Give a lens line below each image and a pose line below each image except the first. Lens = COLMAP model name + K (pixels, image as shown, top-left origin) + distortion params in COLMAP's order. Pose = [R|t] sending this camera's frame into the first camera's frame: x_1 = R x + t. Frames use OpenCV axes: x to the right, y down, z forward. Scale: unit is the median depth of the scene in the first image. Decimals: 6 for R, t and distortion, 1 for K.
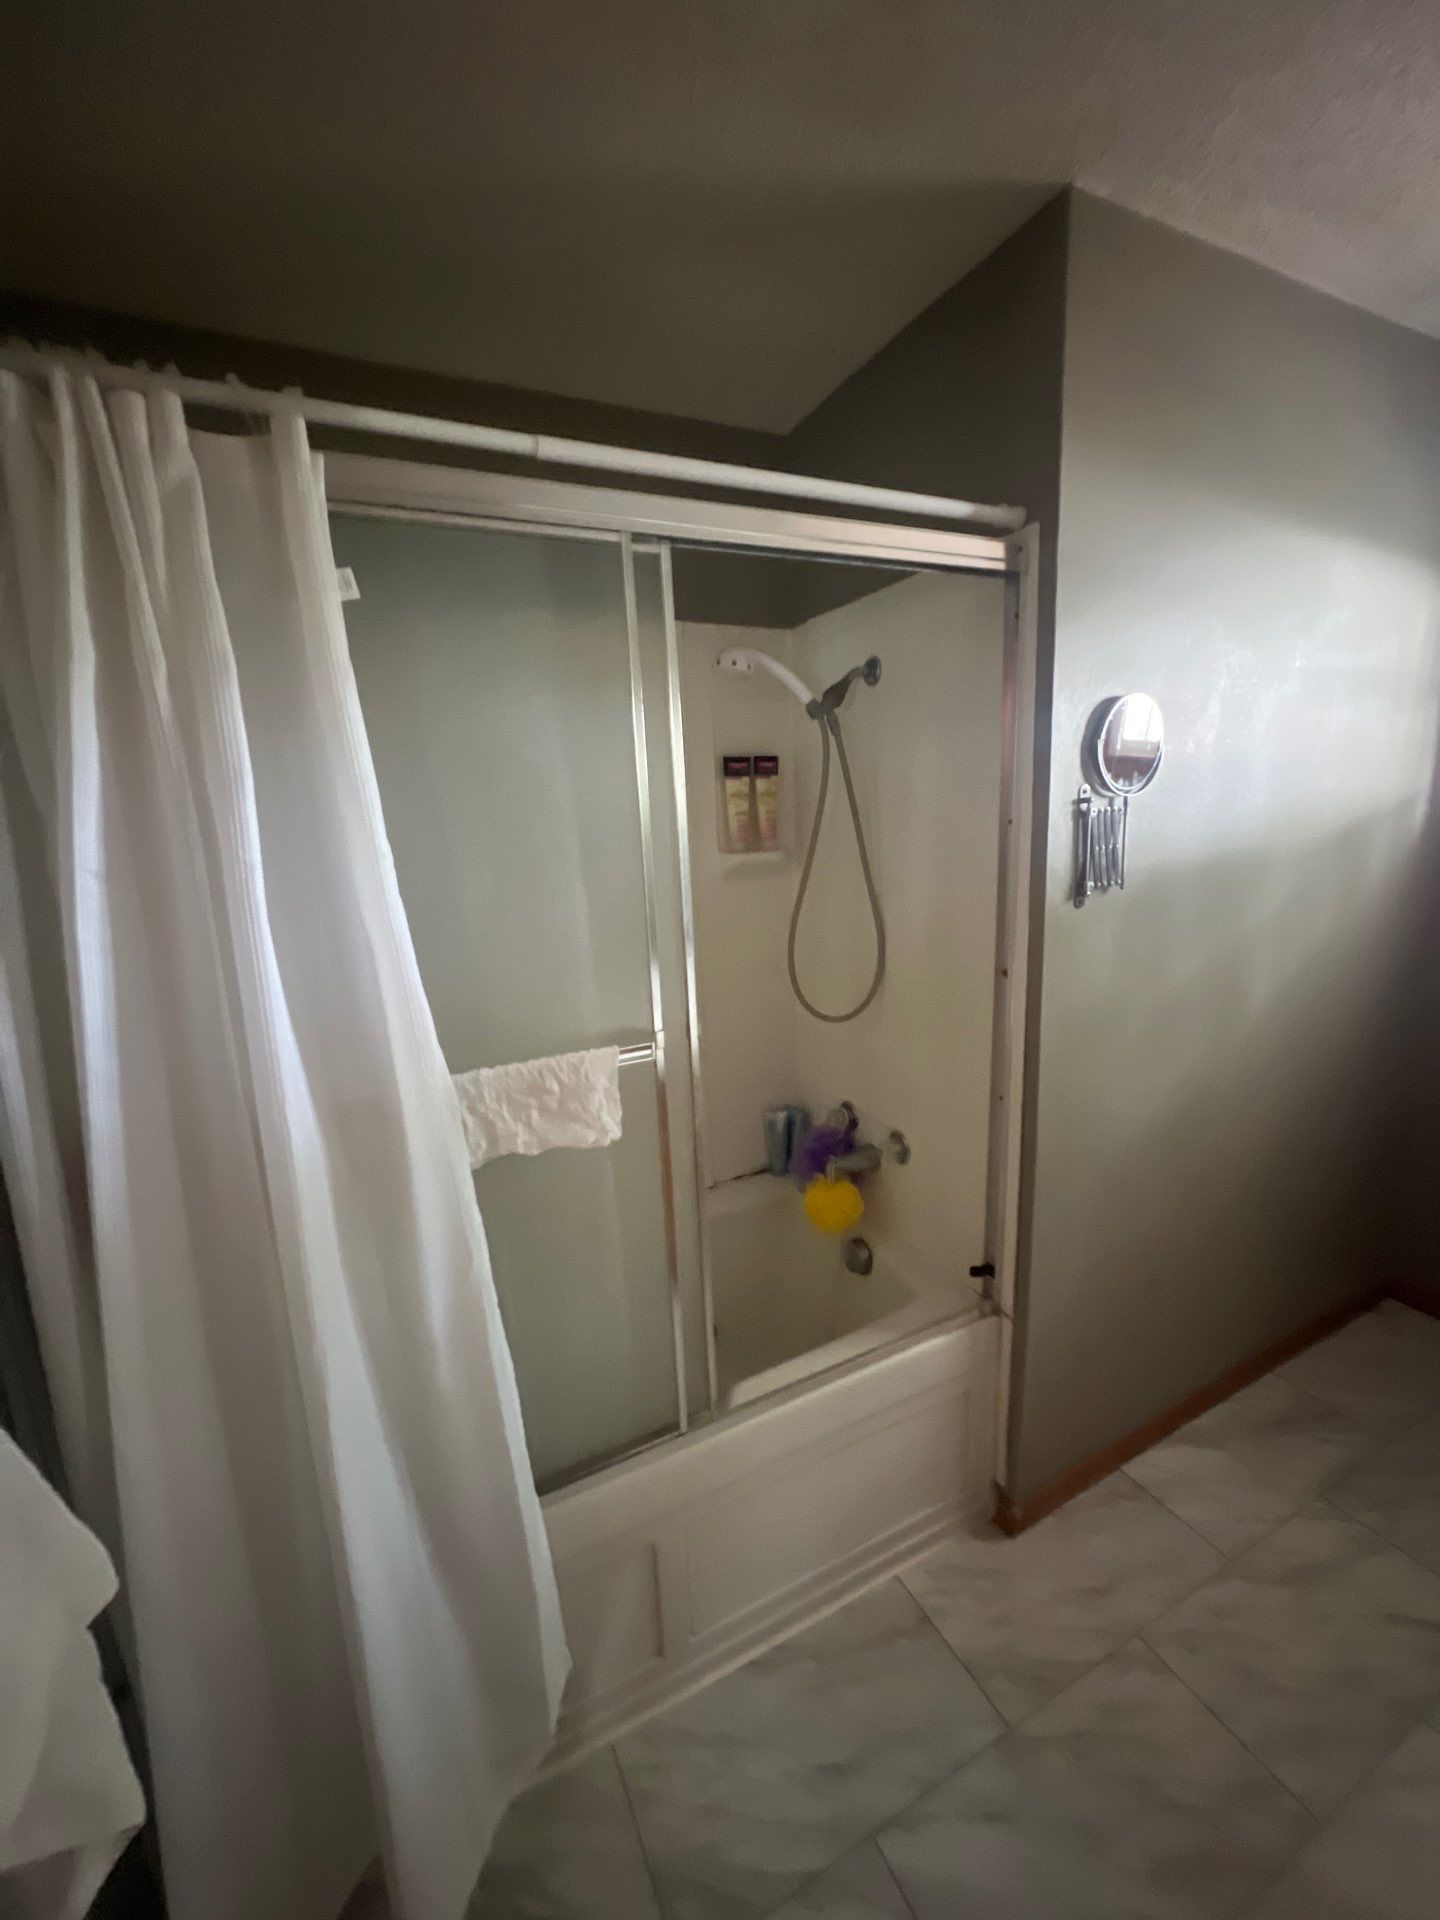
lens RADIAL K [[742.5, 0, 710.5], [0, 742.5, 956.0], [0, 0, 1]] dist [-0.004102, 0.000529]
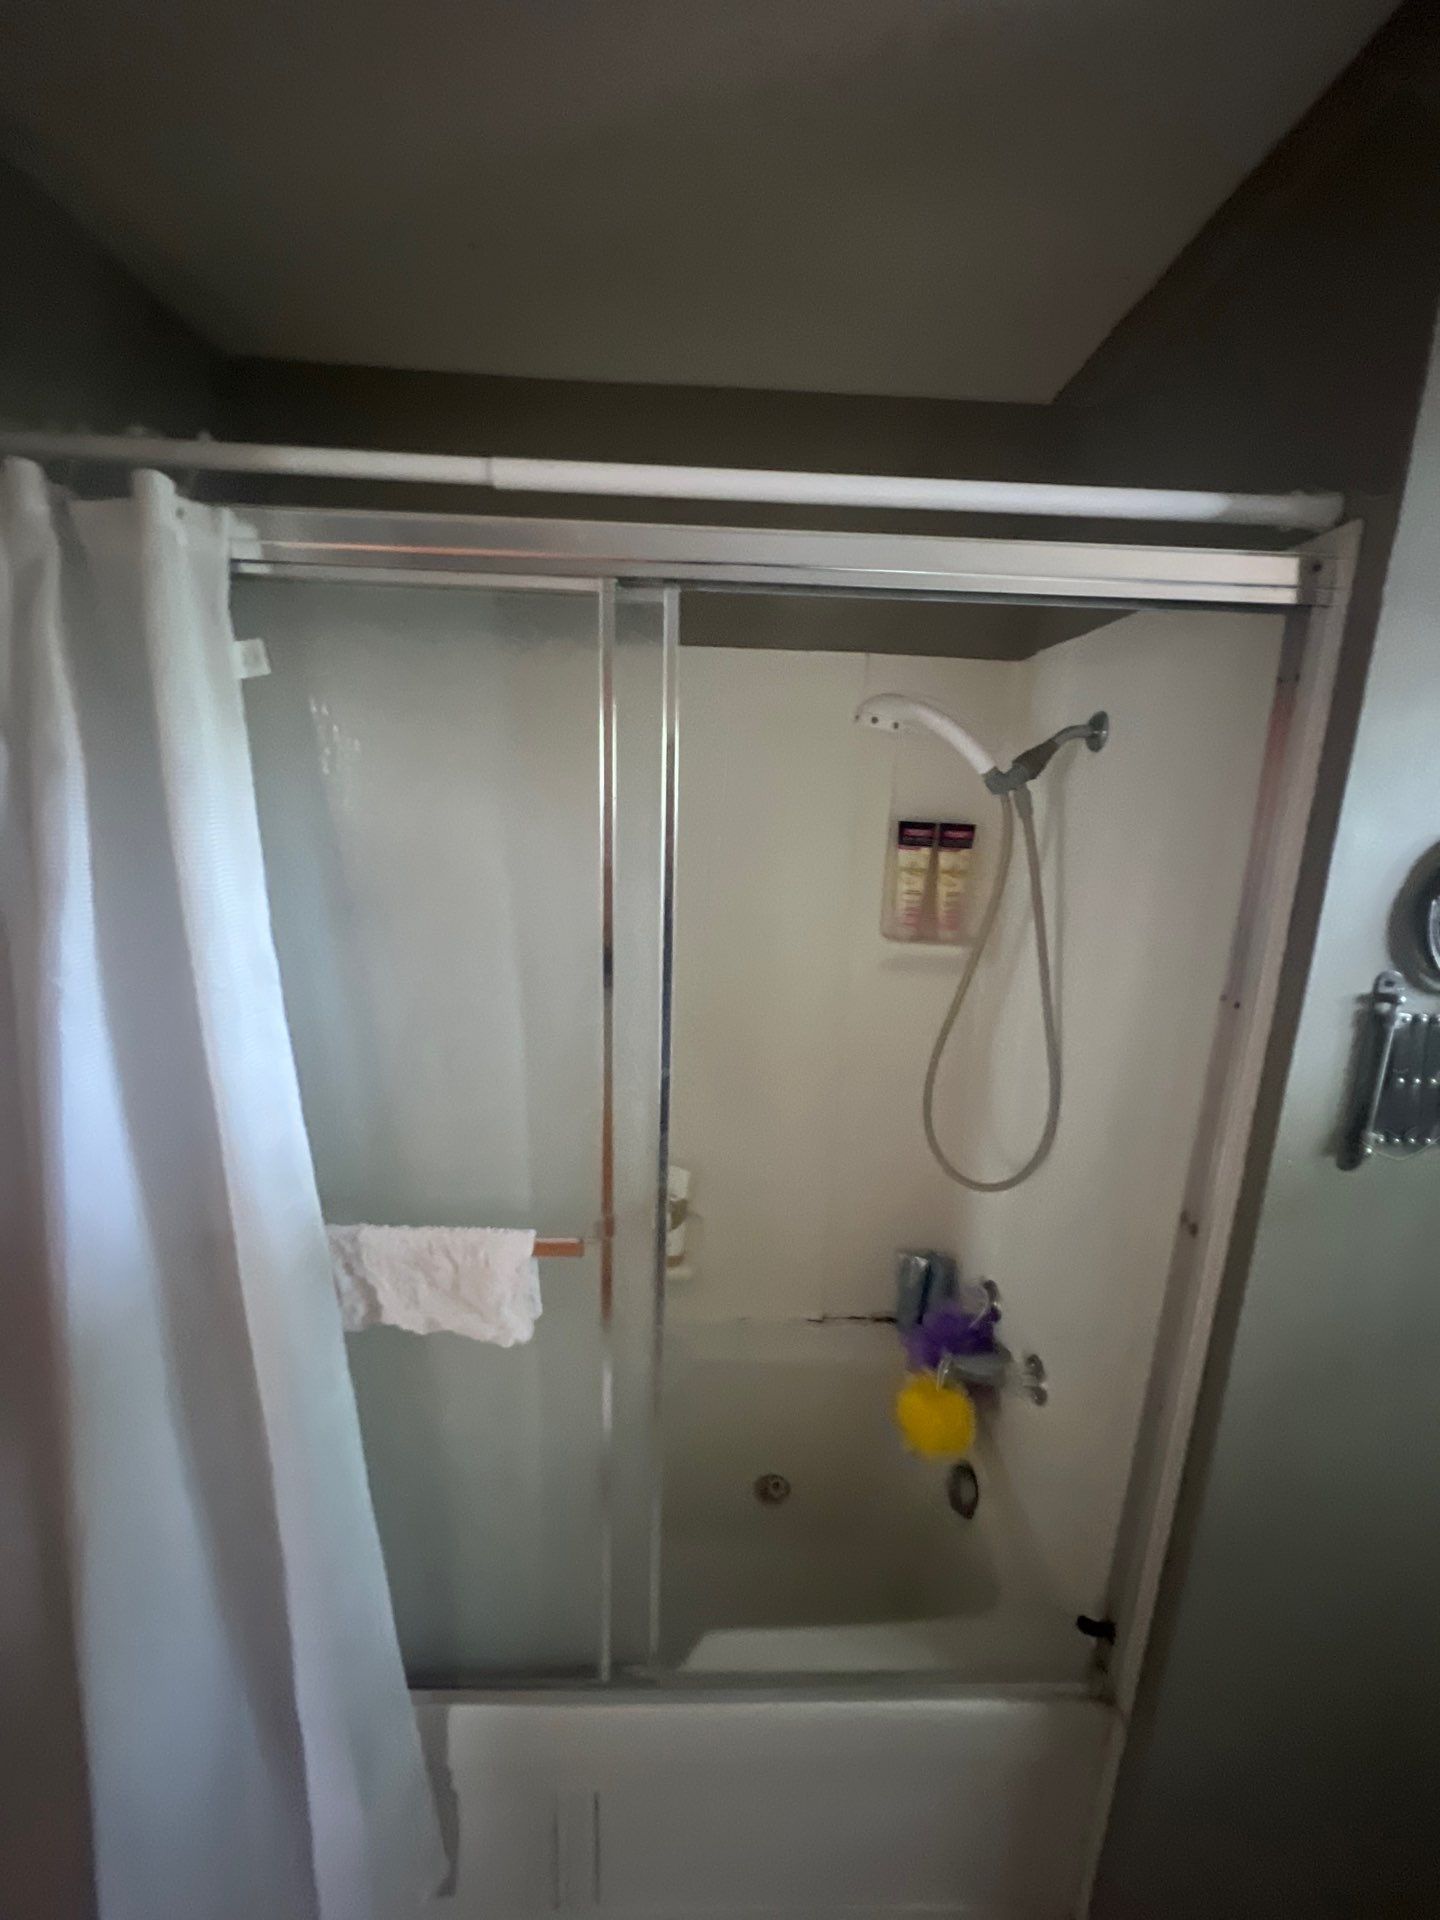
lens RADIAL K [[742.5, 0, 732.0], [0, 742.5, 955.5], [0, 0, 1]] dist [-0.004102, 0.000529]
pose [[0.913380, 0.163858, -0.372677, 0.221080], [-0.158946, 0.986302, 0.044100, -0.166854], [0.374798, 0.018956, 0.926913, 0.243918]]
